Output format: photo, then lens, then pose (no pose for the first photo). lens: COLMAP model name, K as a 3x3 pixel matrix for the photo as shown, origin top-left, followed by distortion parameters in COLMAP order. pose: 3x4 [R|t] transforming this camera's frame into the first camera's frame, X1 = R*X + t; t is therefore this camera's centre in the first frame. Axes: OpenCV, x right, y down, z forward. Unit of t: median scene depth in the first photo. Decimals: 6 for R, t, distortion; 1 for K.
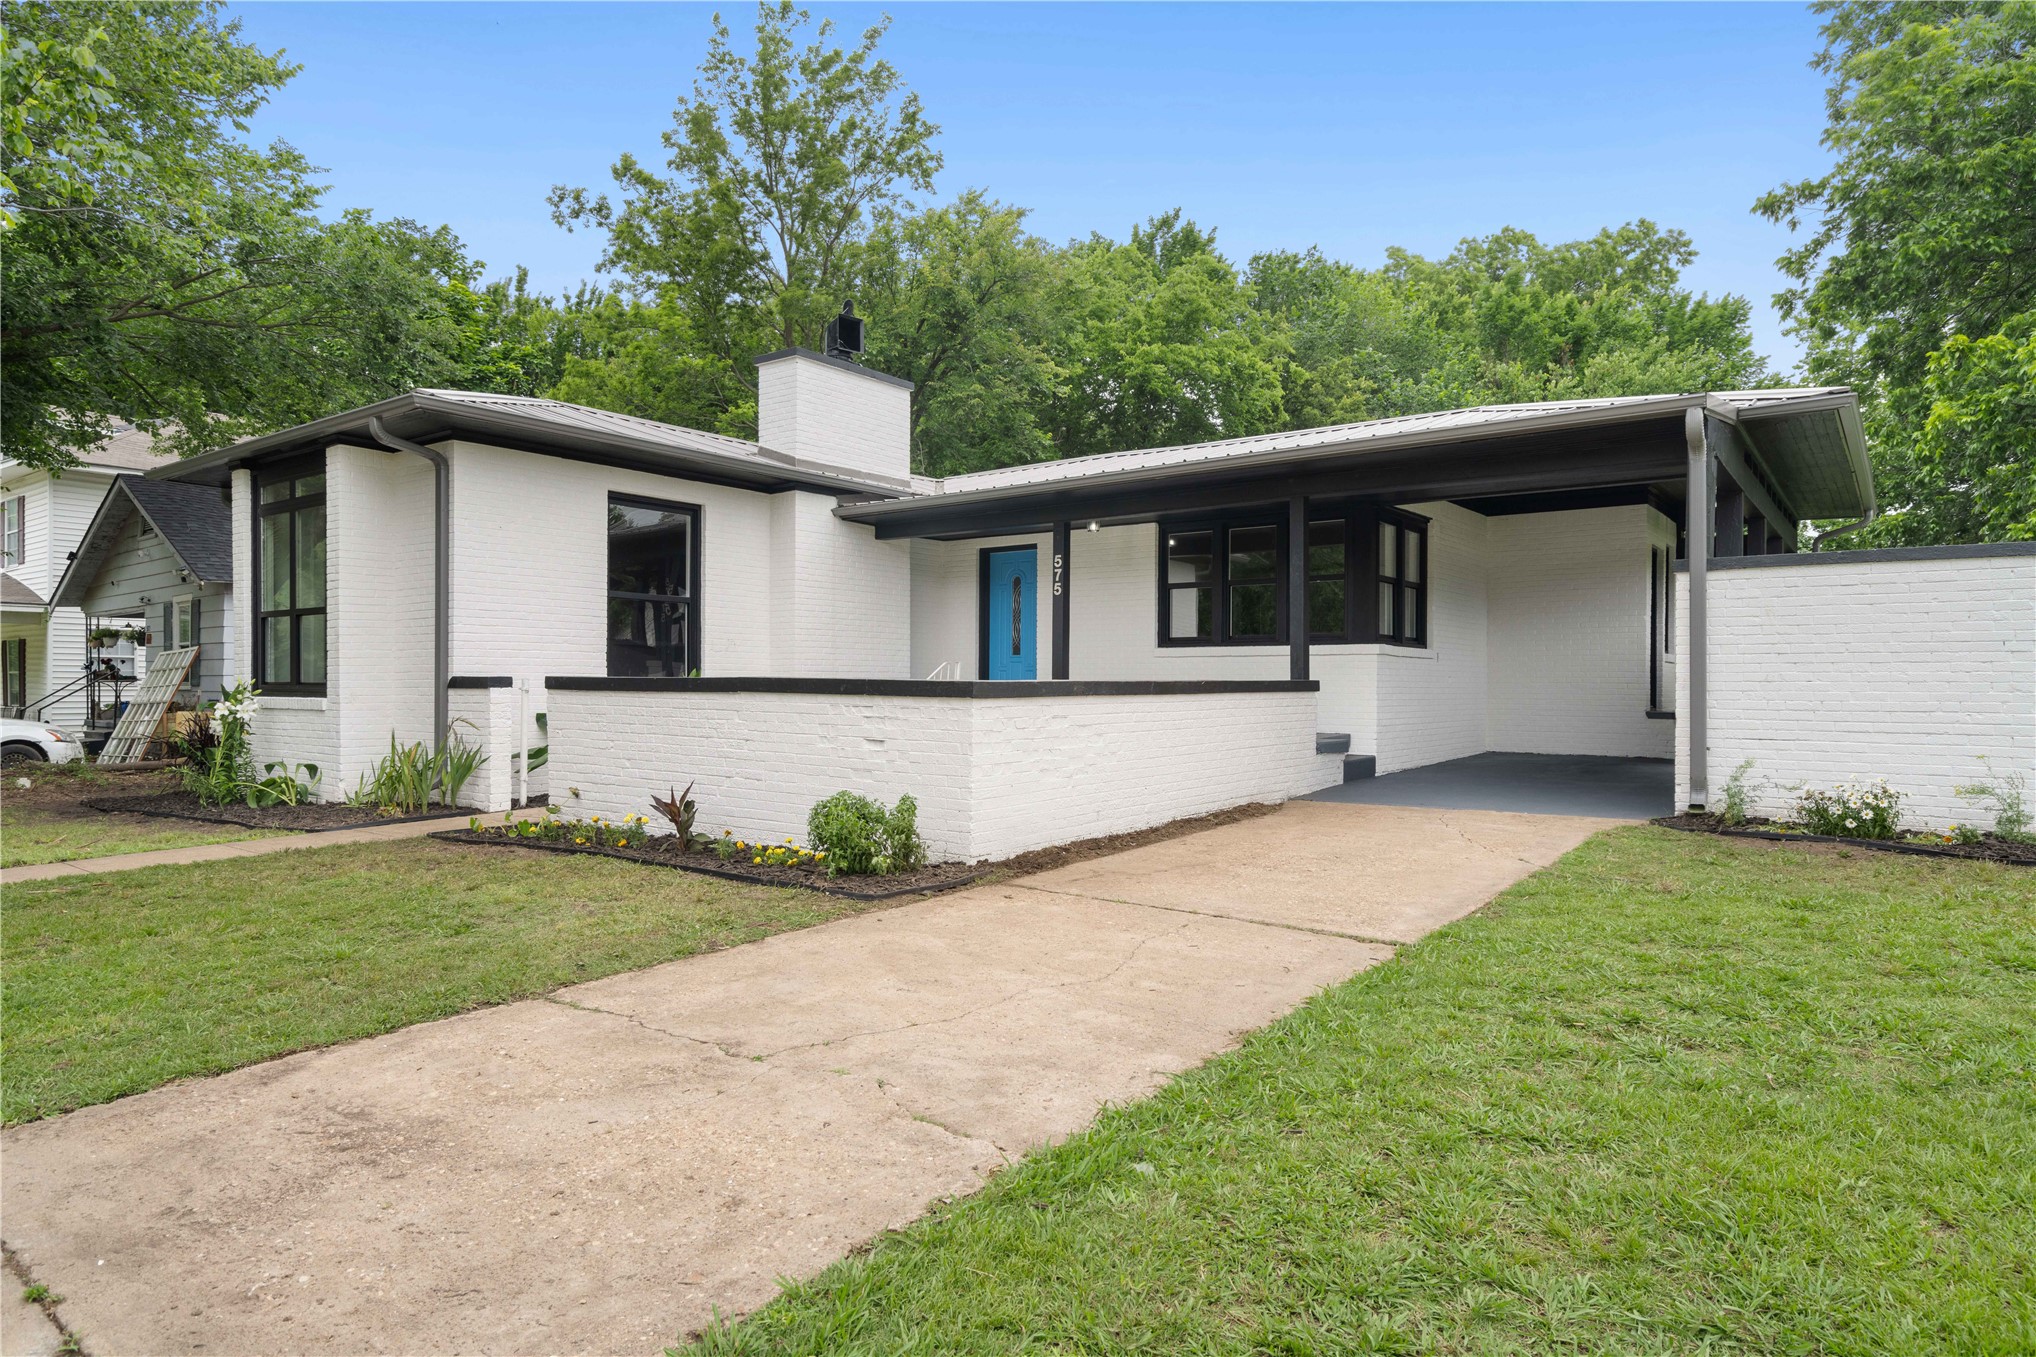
lens RADIAL K [[1182.6, 0, 1023.3], [0, 1182.6, 682.9], [0, 0, 1]] dist [0.000339, -0.000894]
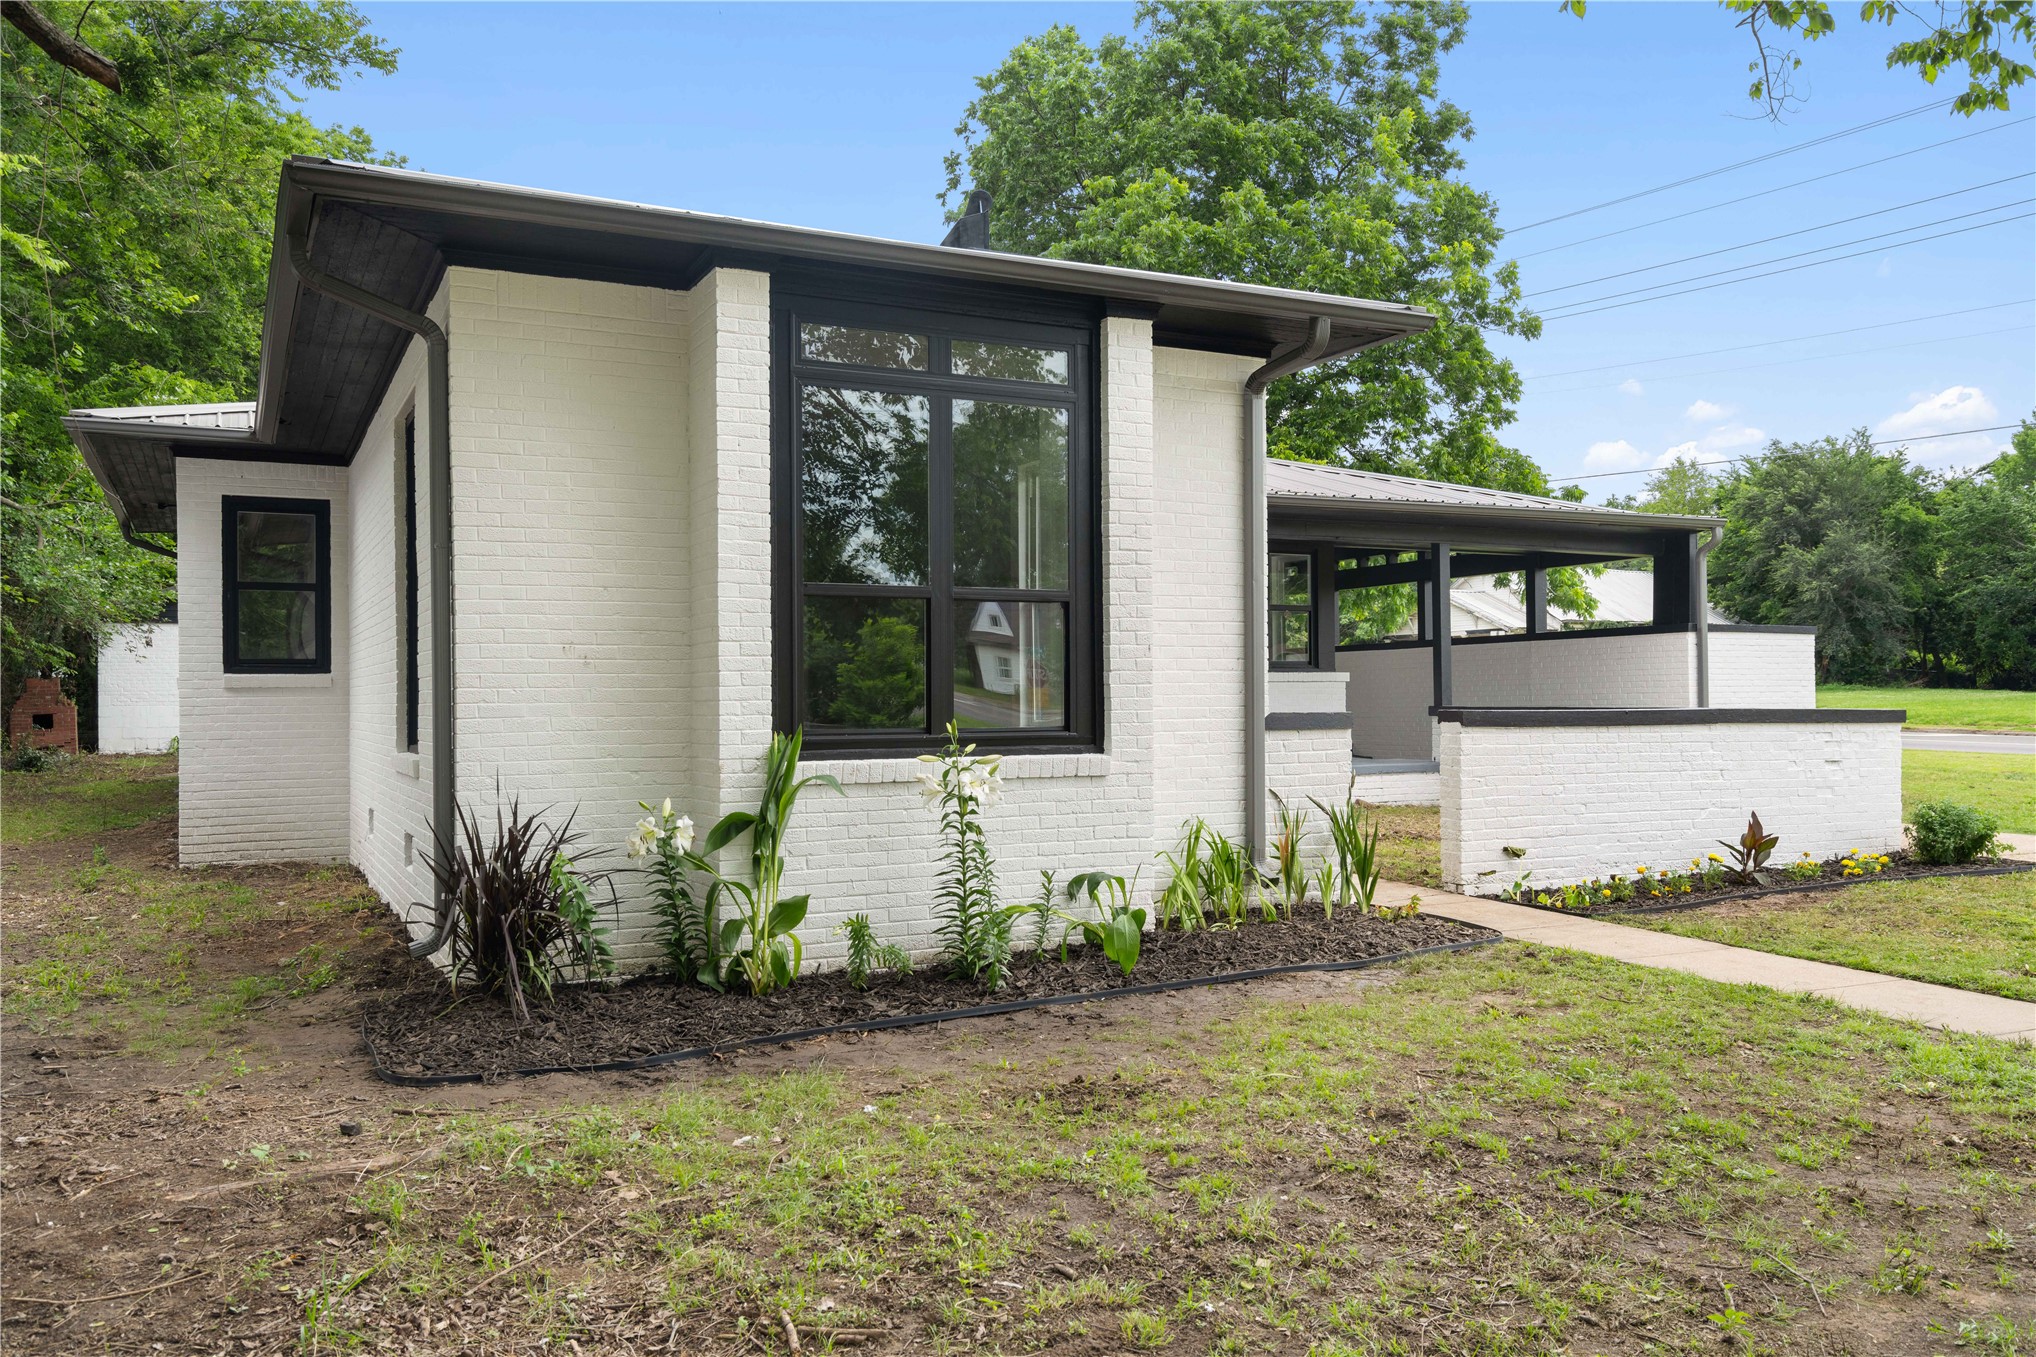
lens RADIAL K [[1578.5, 0, 1018.0], [0, 1578.5, 678.5], [0, 0, 1]] dist [0.000082, 0.000203]
pose [[0.451094, 0.001457, 0.892475, -1.726906], [0.002919, 0.999991, -0.003108, -0.028379], [-0.892472, 0.004007, 0.451086, 0.925985]]
